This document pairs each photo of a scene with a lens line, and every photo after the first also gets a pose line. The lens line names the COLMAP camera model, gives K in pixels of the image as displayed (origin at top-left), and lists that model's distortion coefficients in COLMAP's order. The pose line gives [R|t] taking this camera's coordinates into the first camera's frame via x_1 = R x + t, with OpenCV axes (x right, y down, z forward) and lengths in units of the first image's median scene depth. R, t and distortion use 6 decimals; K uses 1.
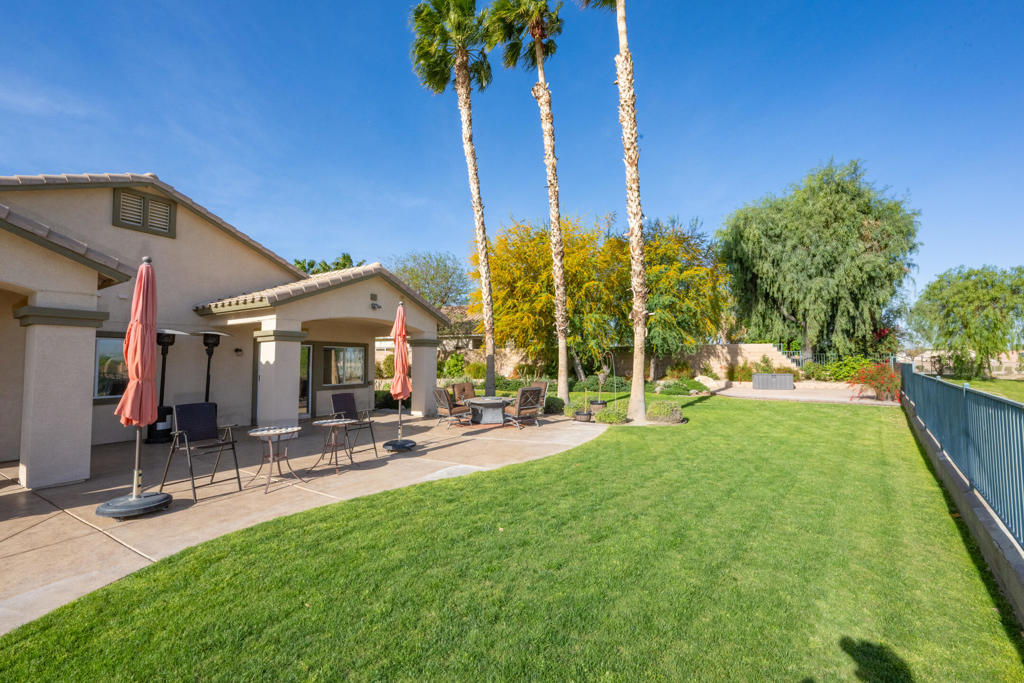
lens RADIAL K [[406.5, 0, 521.4], [0, 406.5, 346.3], [0, 0, 1]] dist [-0.002435, 0.000622]
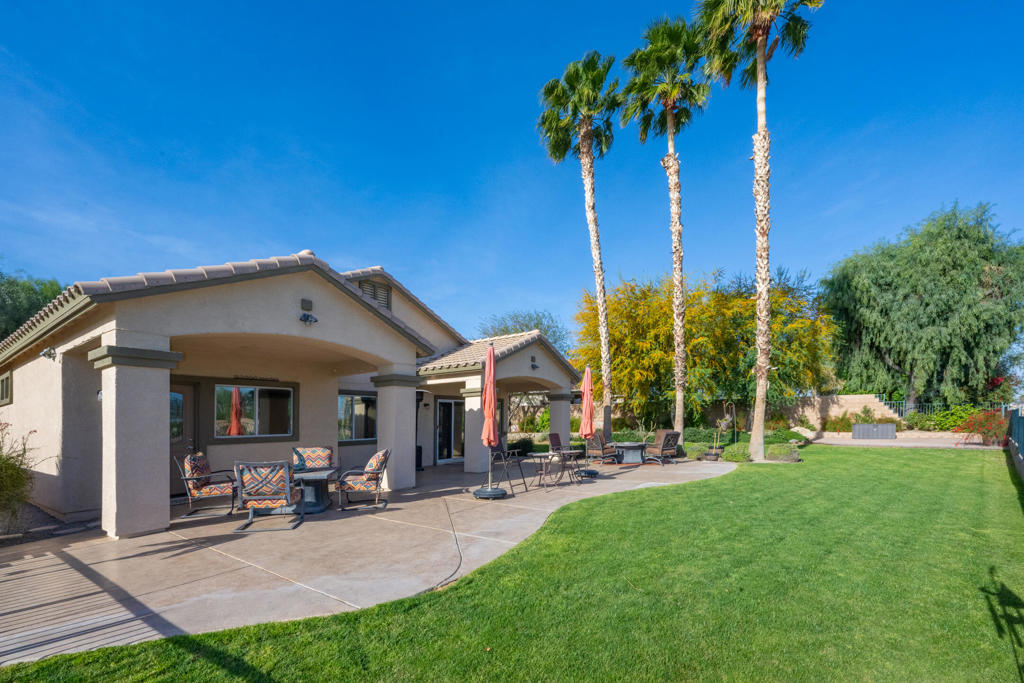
lens RADIAL K [[434.2, 0, 529.0], [0, 434.2, 446.4], [0, 0, 1]] dist [-0.000317, 0.000175]
pose [[0.995550, -0.002588, -0.094198, -0.257595], [0.012044, 0.994919, 0.099952, 0.008356], [0.093461, -0.100642, 0.990523, -0.305576]]
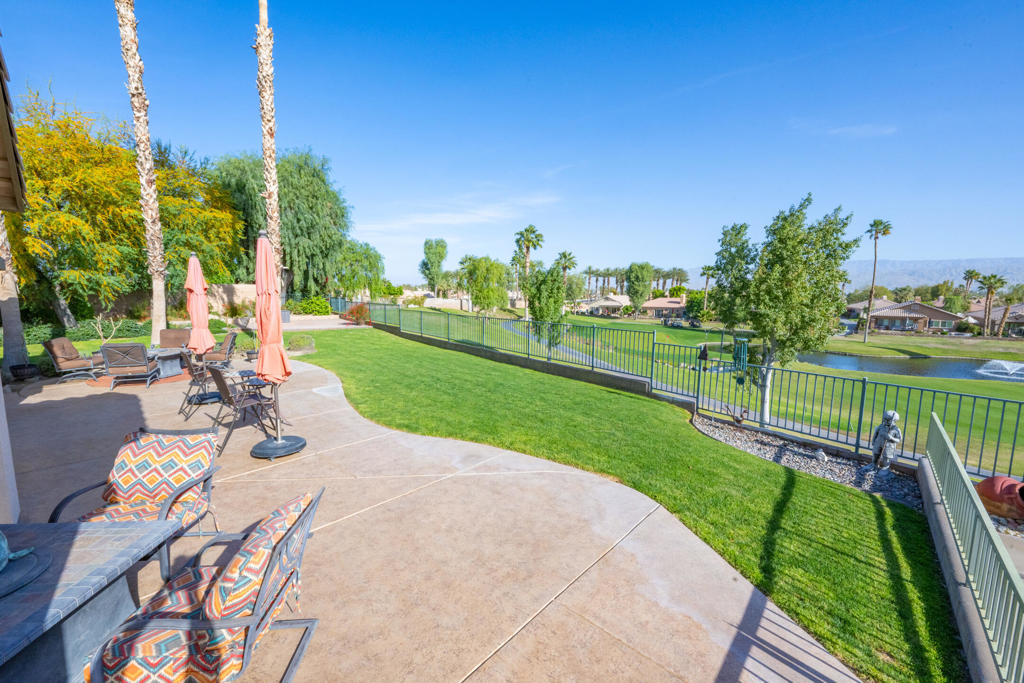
lens RADIAL K [[406.5, 0, 518.0], [0, 406.5, 343.7], [0, 0, 1]] dist [-0.002435, 0.000622]
pose [[0.196415, -0.109697, 0.974365, -0.774787], [-0.047634, 0.991481, 0.121226, -0.030234], [-0.979363, -0.070224, 0.189517, 0.046694]]
